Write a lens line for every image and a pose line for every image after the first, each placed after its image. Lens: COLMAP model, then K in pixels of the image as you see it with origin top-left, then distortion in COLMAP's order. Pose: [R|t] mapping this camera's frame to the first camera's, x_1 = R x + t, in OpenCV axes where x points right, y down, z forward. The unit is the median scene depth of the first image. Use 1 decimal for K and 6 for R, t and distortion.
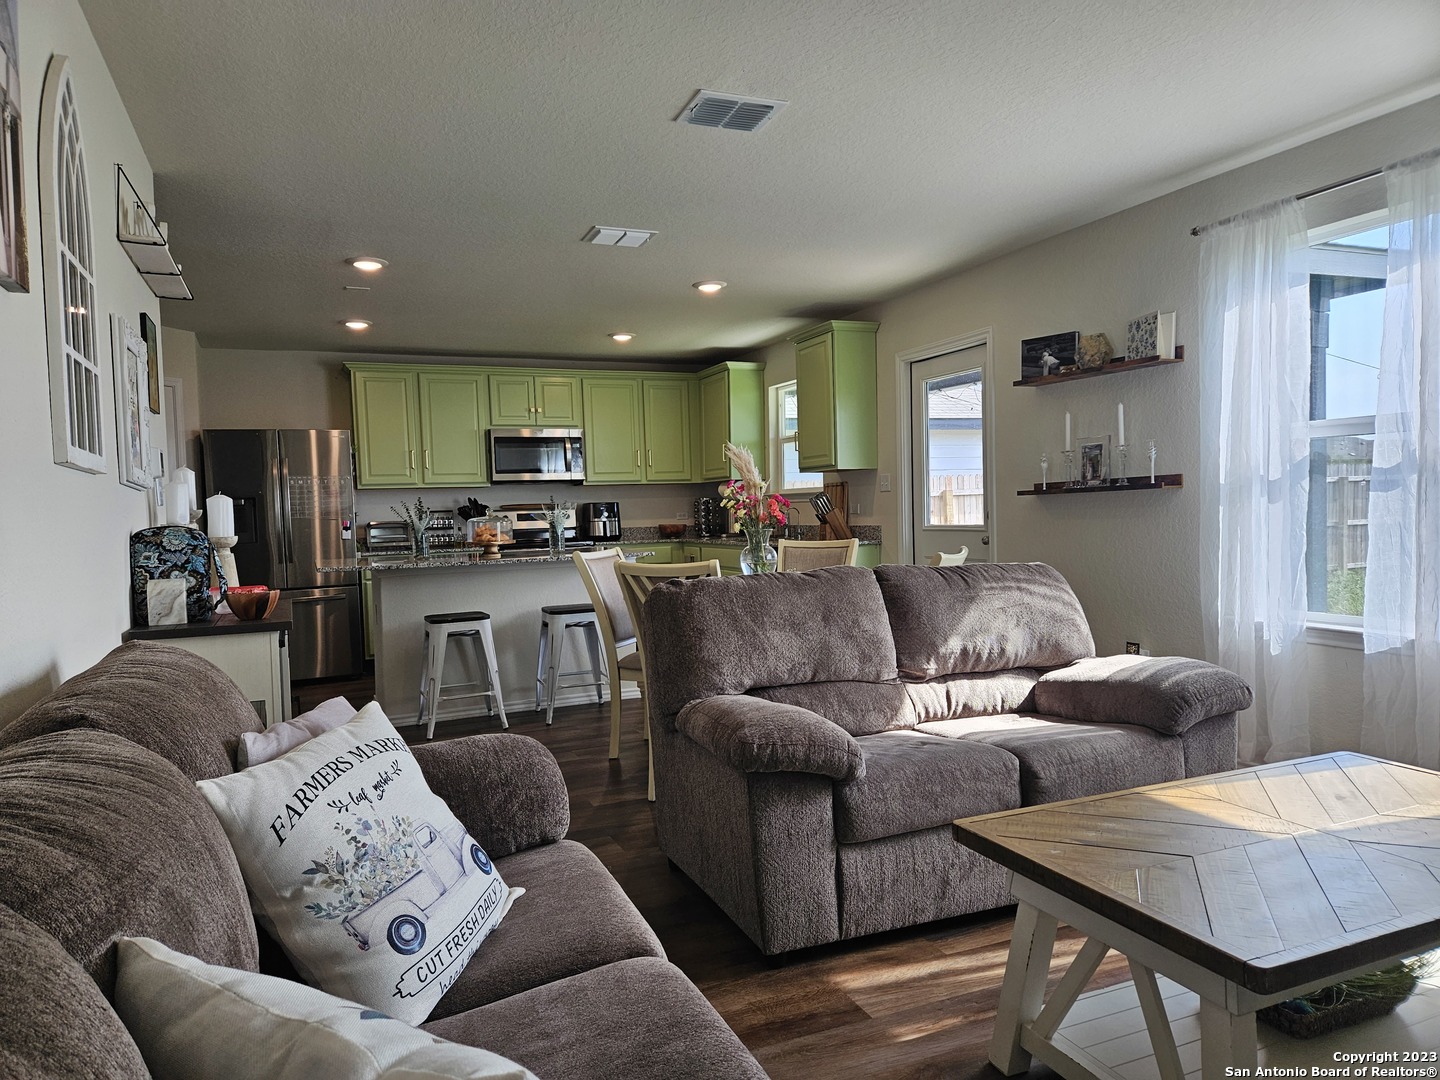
lens RADIAL K [[949.6, 0, 708.4], [0, 949.6, 546.6], [0, 0, 1]] dist [0.075822, -0.054270]
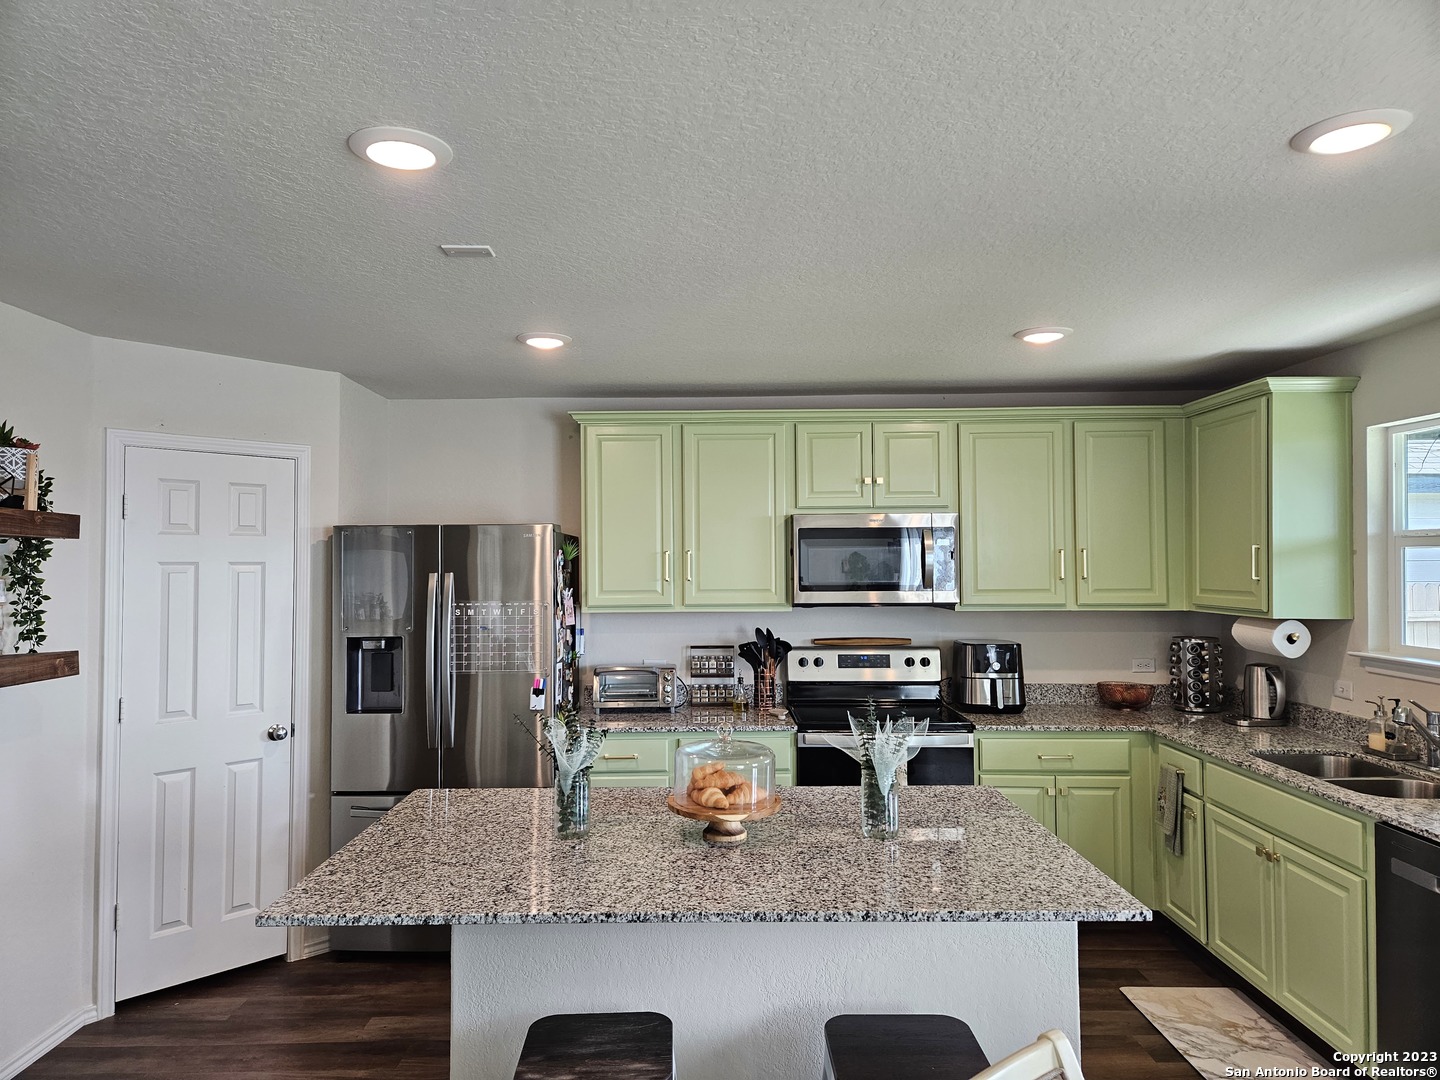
lens RADIAL K [[949.6, 0, 707.4], [0, 949.6, 542.6], [0, 0, 1]] dist [0.075822, -0.054270]
pose [[0.922650, 0.016597, -0.385280, -0.052641], [-0.037369, 0.998220, -0.046488, -0.076956], [0.383823, 0.057290, 0.921628, 0.442779]]
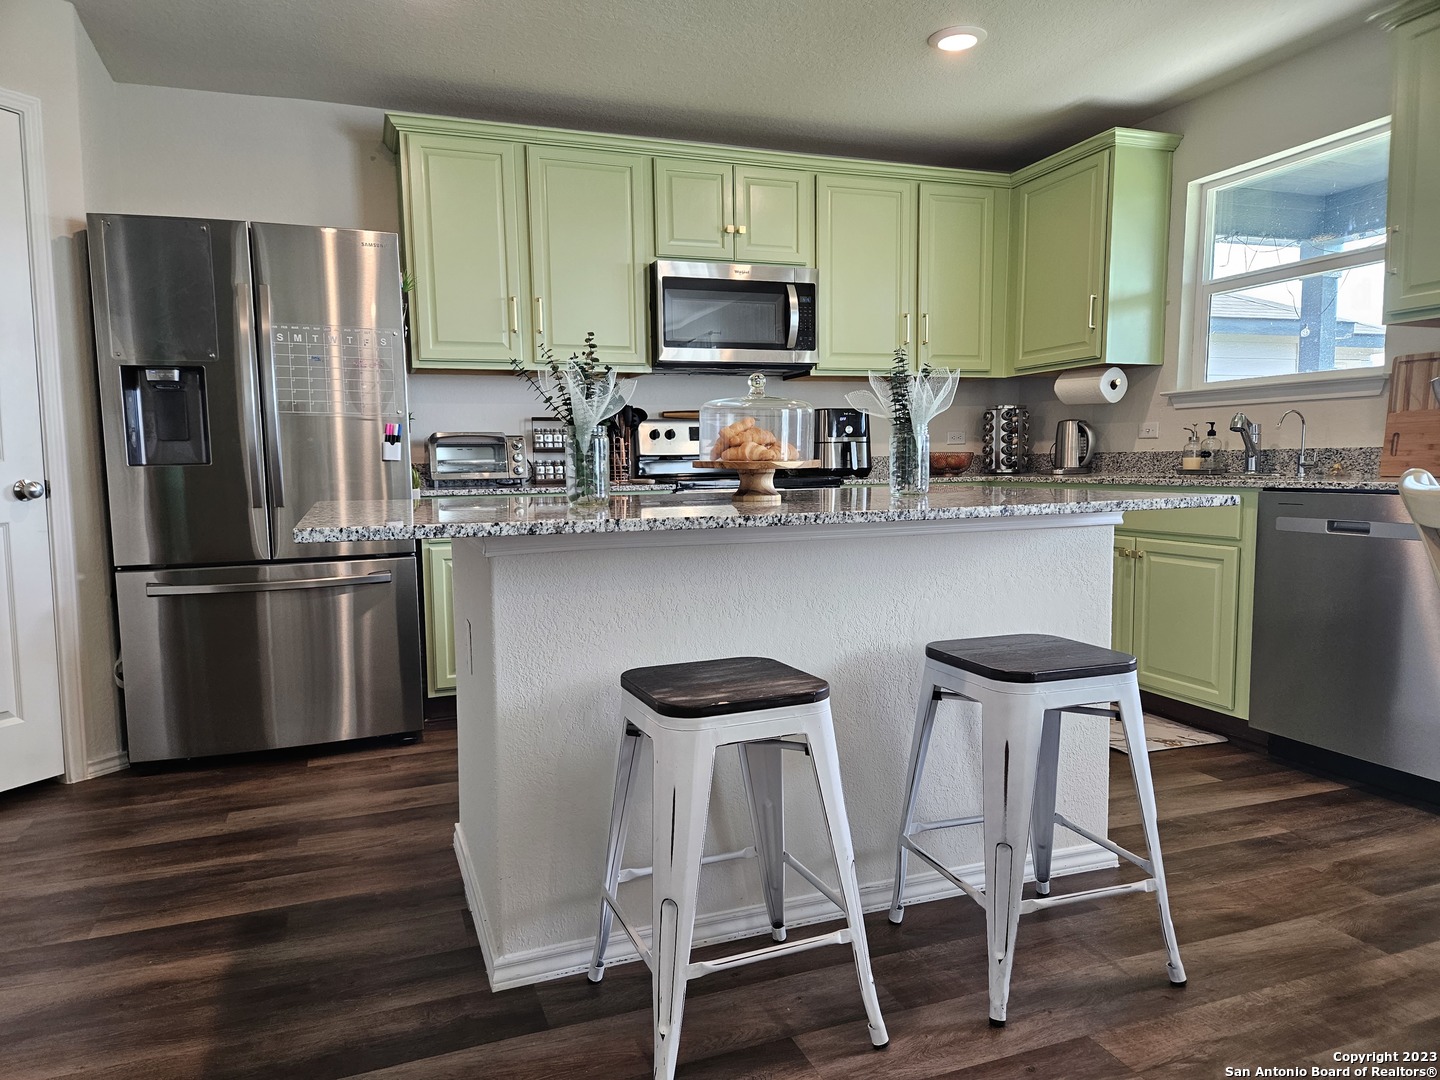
lens RADIAL K [[949.6, 0, 700.2], [0, 949.6, 551.5], [0, 0, 1]] dist [0.075822, -0.054270]
pose [[0.998568, 0.019940, -0.049639, -0.173820], [-0.017077, 0.998202, 0.057447, 0.006749], [0.050695, -0.056517, 0.997114, 0.460929]]
